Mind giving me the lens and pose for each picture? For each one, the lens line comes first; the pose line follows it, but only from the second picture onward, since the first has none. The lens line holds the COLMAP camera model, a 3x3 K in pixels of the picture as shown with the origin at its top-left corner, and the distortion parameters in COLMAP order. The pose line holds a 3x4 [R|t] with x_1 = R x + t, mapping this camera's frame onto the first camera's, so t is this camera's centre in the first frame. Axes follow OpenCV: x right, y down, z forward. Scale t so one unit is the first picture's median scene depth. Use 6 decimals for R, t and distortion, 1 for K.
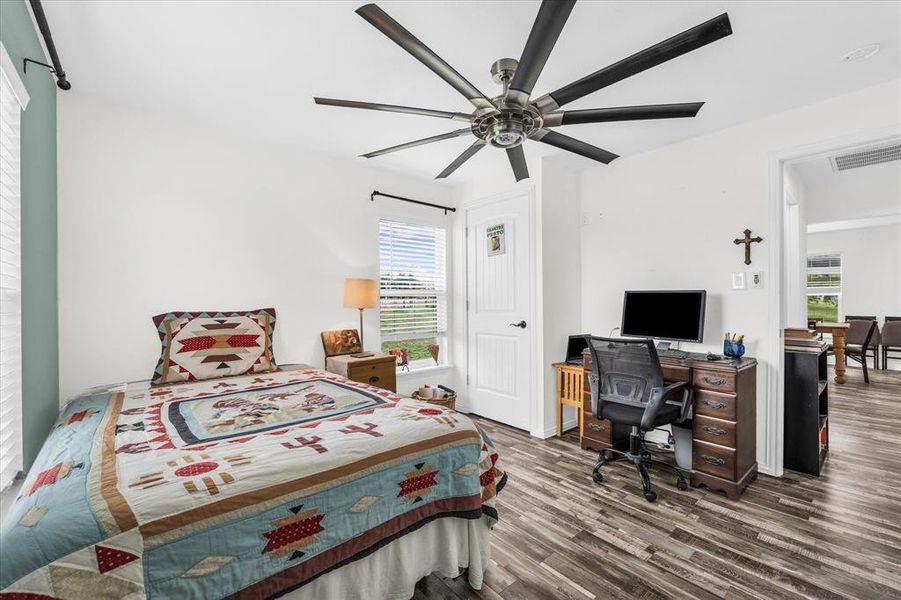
lens RADIAL K [[373.9, 0, 449.1], [0, 373.9, 298.1], [0, 0, 1]] dist [-0.005055, -0.000357]
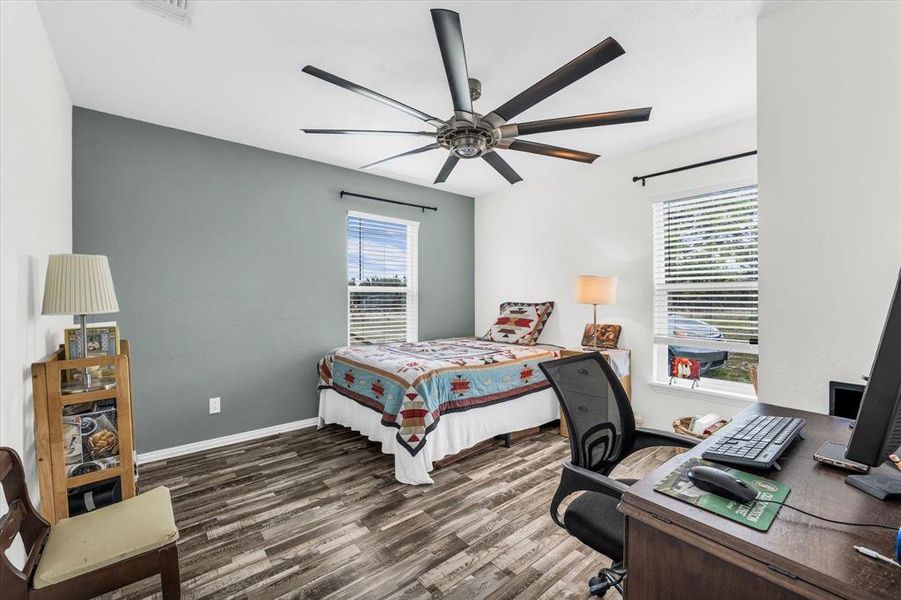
lens RADIAL K [[373.9, 0, 449.1], [0, 373.9, 298.1], [0, 0, 1]] dist [-0.005055, -0.000357]
pose [[-0.022451, 0.008722, -0.999710, 1.035743], [0.003612, 0.999956, 0.008643, 0.001371], [0.999741, -0.003417, -0.022482, 0.789004]]
